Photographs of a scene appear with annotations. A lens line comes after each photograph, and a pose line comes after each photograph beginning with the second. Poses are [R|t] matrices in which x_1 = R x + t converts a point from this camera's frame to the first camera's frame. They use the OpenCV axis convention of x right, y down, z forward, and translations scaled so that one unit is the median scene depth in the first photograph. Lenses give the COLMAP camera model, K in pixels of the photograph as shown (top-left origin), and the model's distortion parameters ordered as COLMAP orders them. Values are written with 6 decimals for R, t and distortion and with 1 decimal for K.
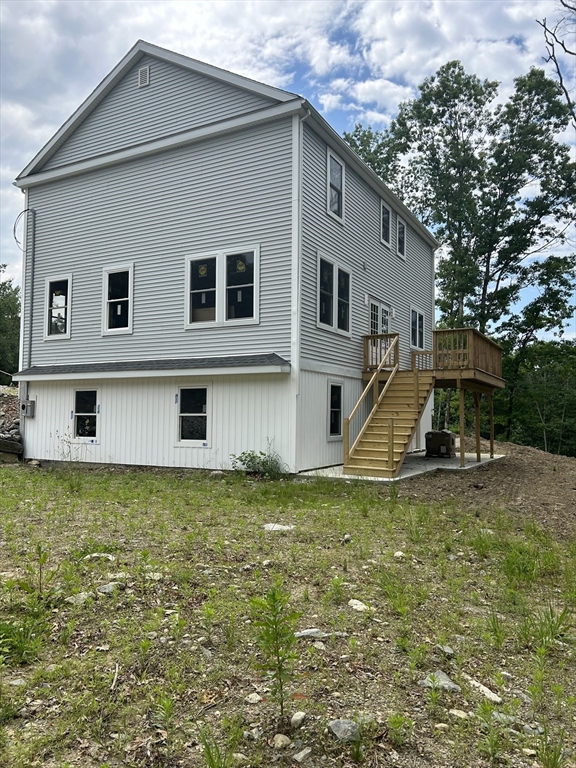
lens RADIAL K [[579.1, 0, 283.5], [0, 579.1, 383.8], [0, 0, 1]] dist [0.070403, -0.071239]
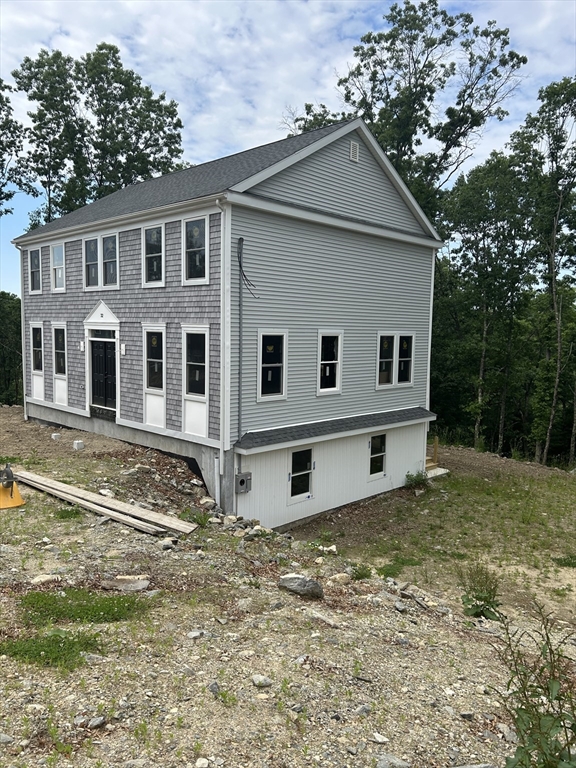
lens RADIAL K [[579.1, 0, 285.3], [0, 579.1, 383.4], [0, 0, 1]] dist [0.070403, -0.071239]
pose [[0.265371, -0.097096, 0.959245, -1.330927], [-0.081384, 0.989110, 0.122634, -0.229570], [-0.960705, -0.110610, 0.254579, 0.809690]]
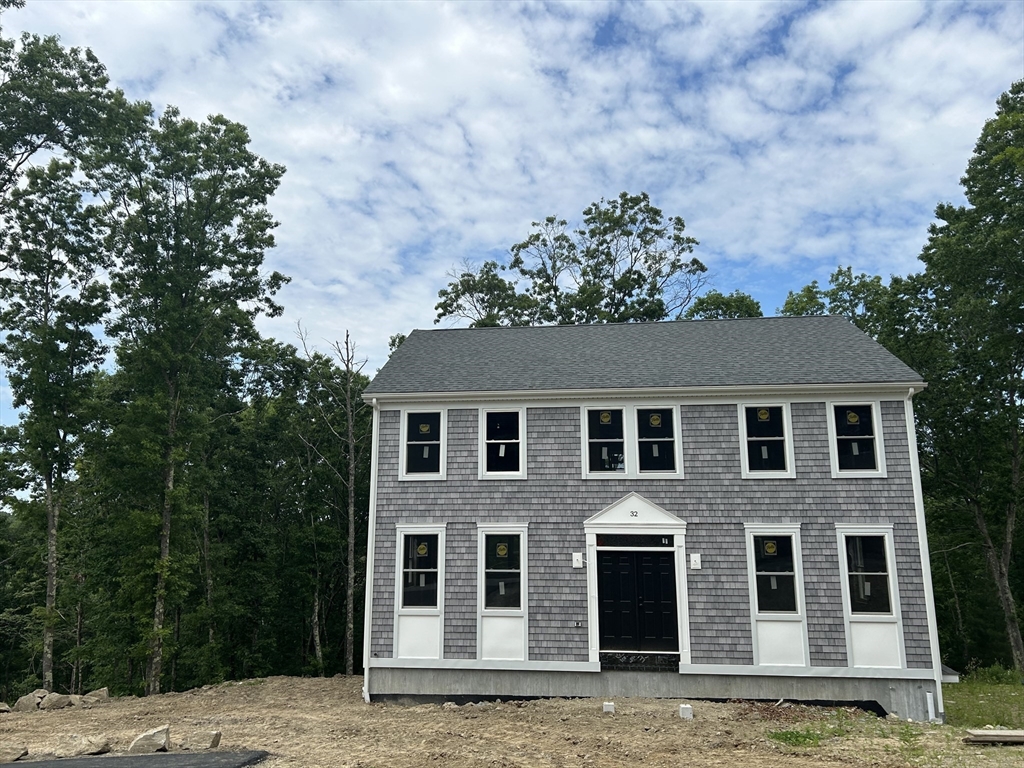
lens RADIAL K [[772.1, 0, 506.4], [0, 772.1, 387.5], [0, 0, 1]] dist [0.070403, -0.071239]
pose [[-0.384547, 0.168224, 0.907648, -1.258097], [-0.066491, 0.975653, -0.208998, -0.126715], [-0.920707, -0.140720, -0.364000, 2.036307]]
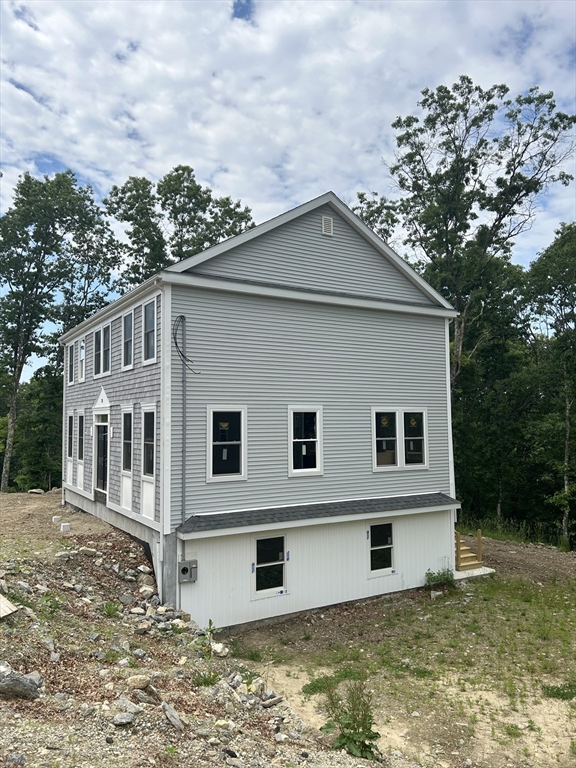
lens RADIAL K [[579.1, 0, 288.4], [0, 579.1, 383.9], [0, 0, 1]] dist [0.070403, -0.071239]
pose [[0.494367, 0.040266, 0.868320, -1.164169], [-0.046688, 0.998715, -0.019732, -0.220025], [-0.867999, -0.030786, 0.495611, 0.543644]]
